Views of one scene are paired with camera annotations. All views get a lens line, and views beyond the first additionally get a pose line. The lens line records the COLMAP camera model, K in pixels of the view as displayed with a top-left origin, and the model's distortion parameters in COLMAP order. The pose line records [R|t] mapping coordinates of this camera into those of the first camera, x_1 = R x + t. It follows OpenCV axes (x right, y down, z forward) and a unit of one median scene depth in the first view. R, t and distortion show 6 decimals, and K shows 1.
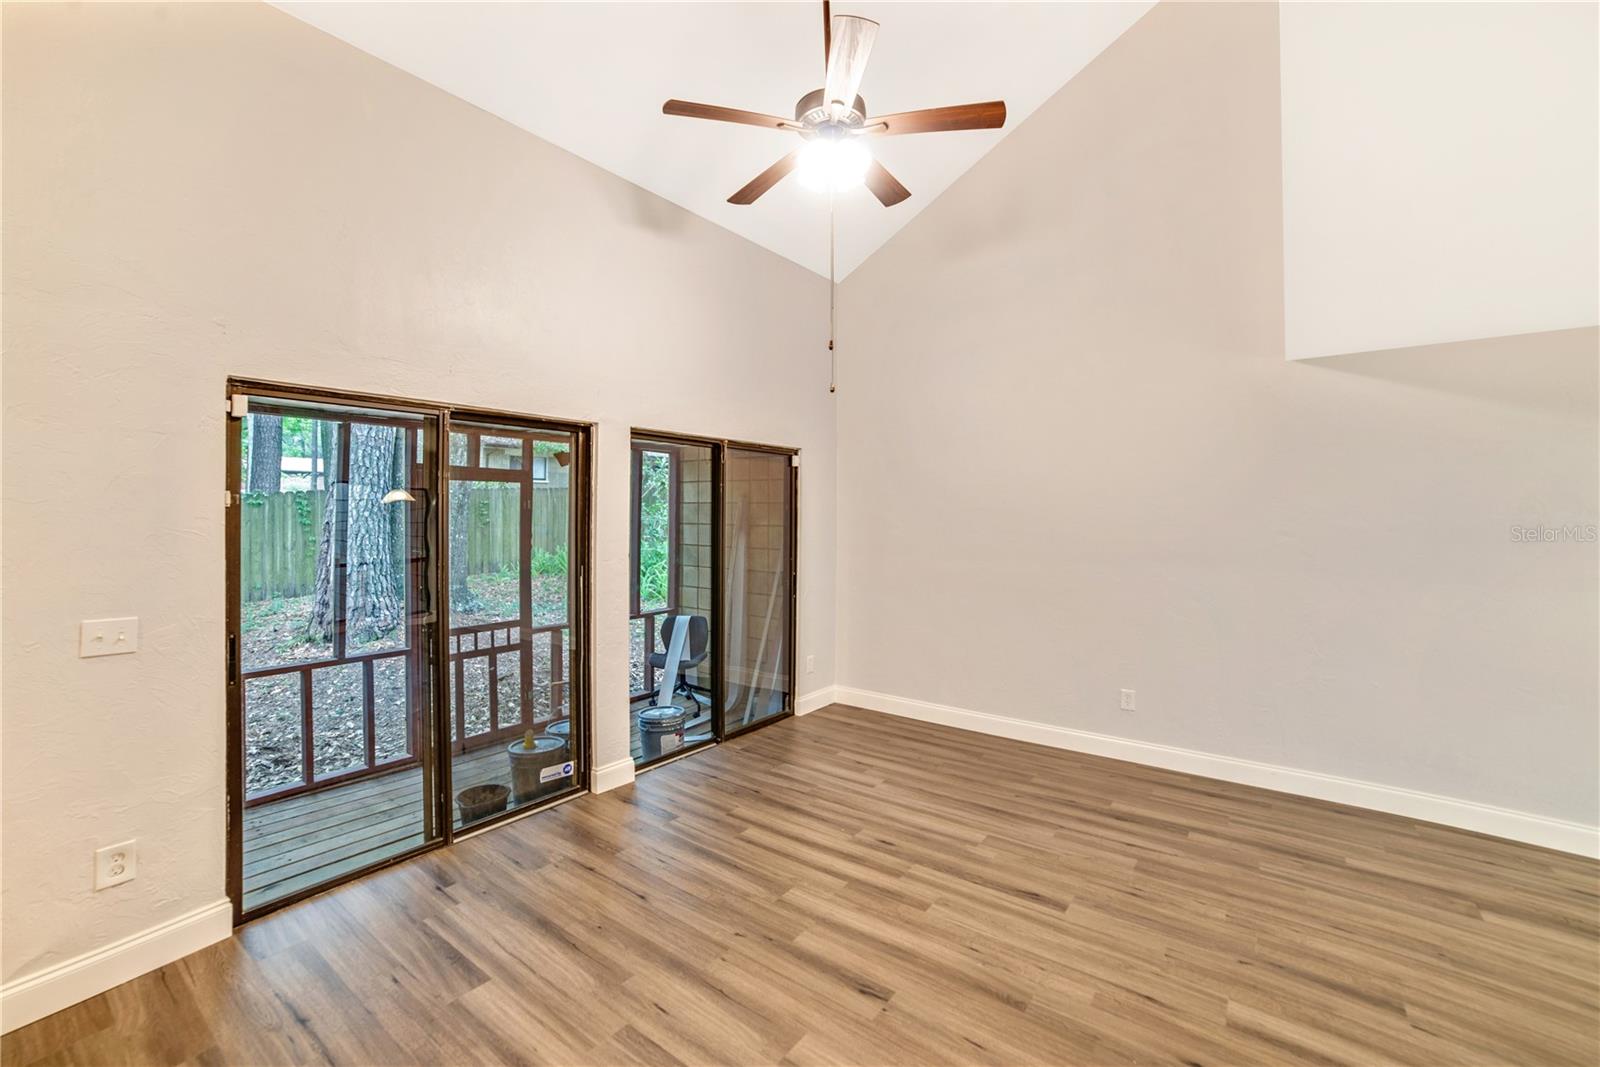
lens RADIAL K [[656.0, 0, 790.3], [0, 656.0, 490.5], [0, 0, 1]] dist [-0.074978, 0.027464]
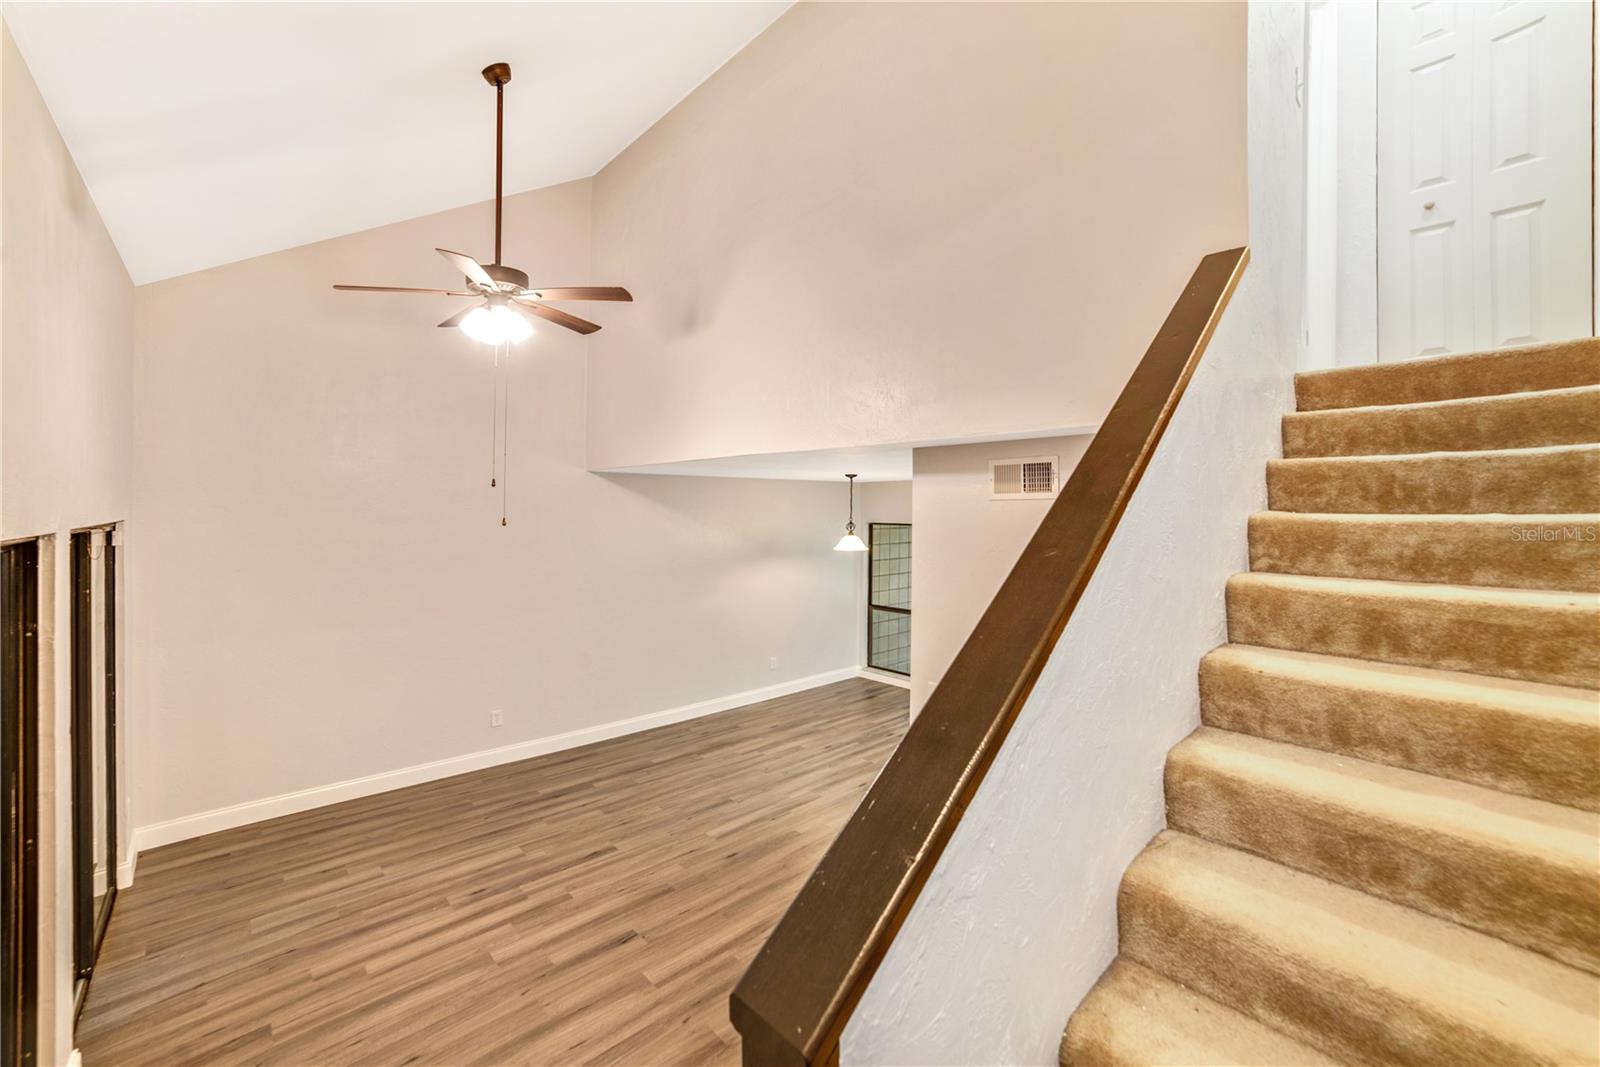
lens RADIAL K [[656.0, 0, 790.3], [0, 656.0, 490.5], [0, 0, 1]] dist [-0.074978, 0.027464]
pose [[0.179638, 0.022511, 0.983475, -0.956474], [-0.041771, 0.999011, -0.015236, -0.211551], [-0.982845, -0.038344, 0.180401, 0.257764]]
